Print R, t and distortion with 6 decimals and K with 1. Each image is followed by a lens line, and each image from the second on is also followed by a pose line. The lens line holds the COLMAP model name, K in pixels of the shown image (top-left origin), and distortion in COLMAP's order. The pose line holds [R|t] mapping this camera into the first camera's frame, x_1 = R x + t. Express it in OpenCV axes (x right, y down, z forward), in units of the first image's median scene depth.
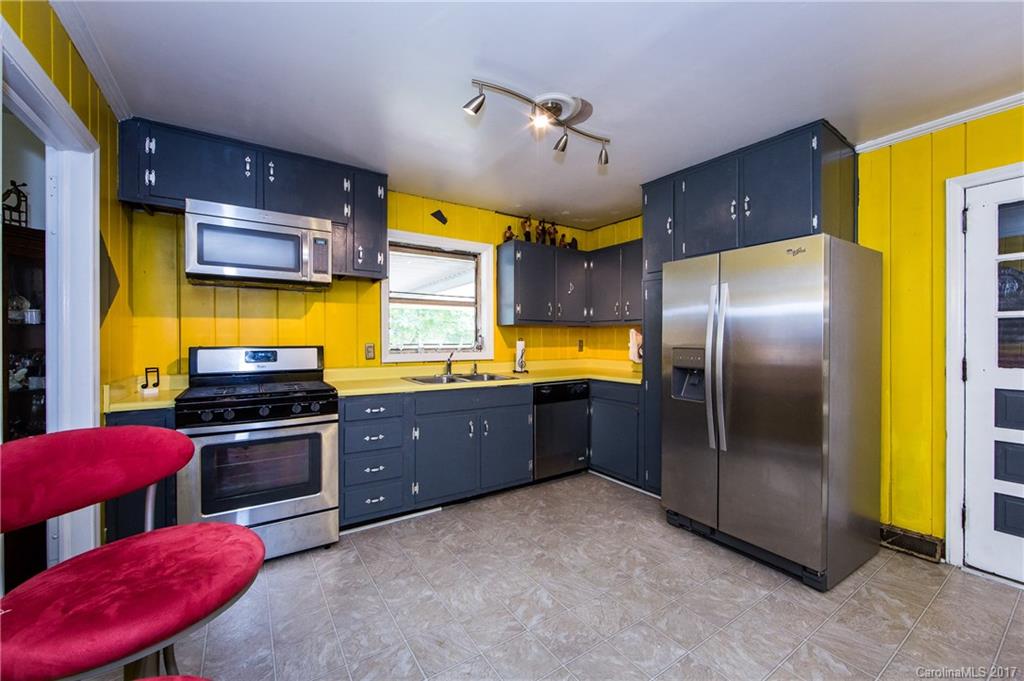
lens RADIAL K [[404.1, 0, 502.8], [0, 404.1, 340.0], [0, 0, 1]] dist [-0.007765, 0.000157]
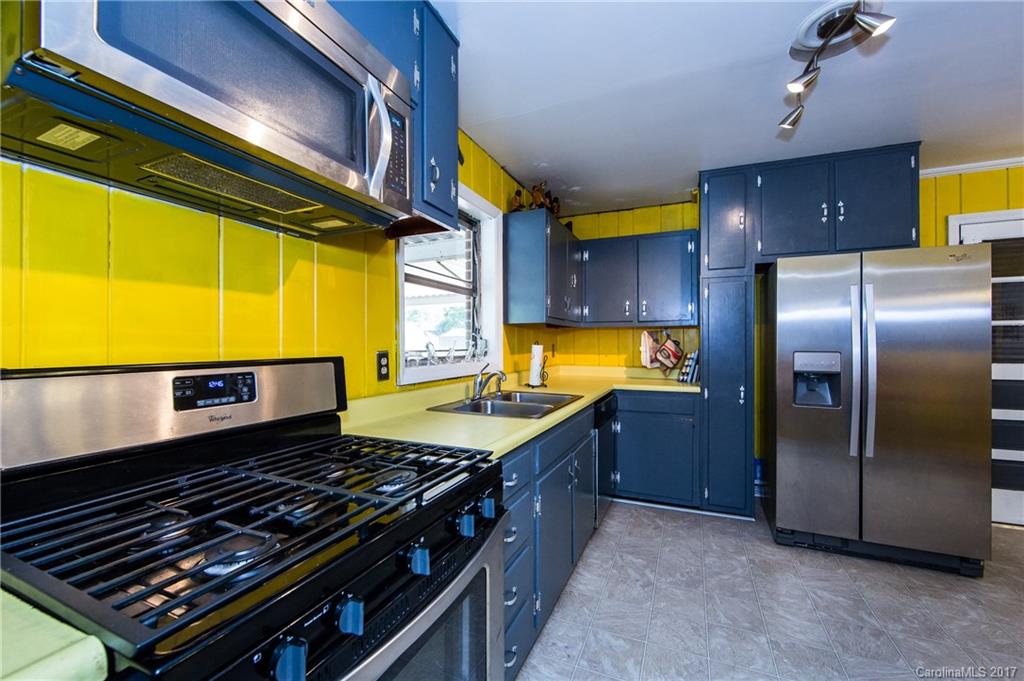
lens RADIAL K [[404.1, 0, 516.1], [0, 404.1, 341.1], [0, 0, 1]] dist [-0.007765, 0.000157]
pose [[0.831594, 0.002631, 0.555377, -0.487385], [0.002251, 0.999965, -0.008108, 0.001445], [-0.555379, 0.007993, 0.831559, 0.471893]]
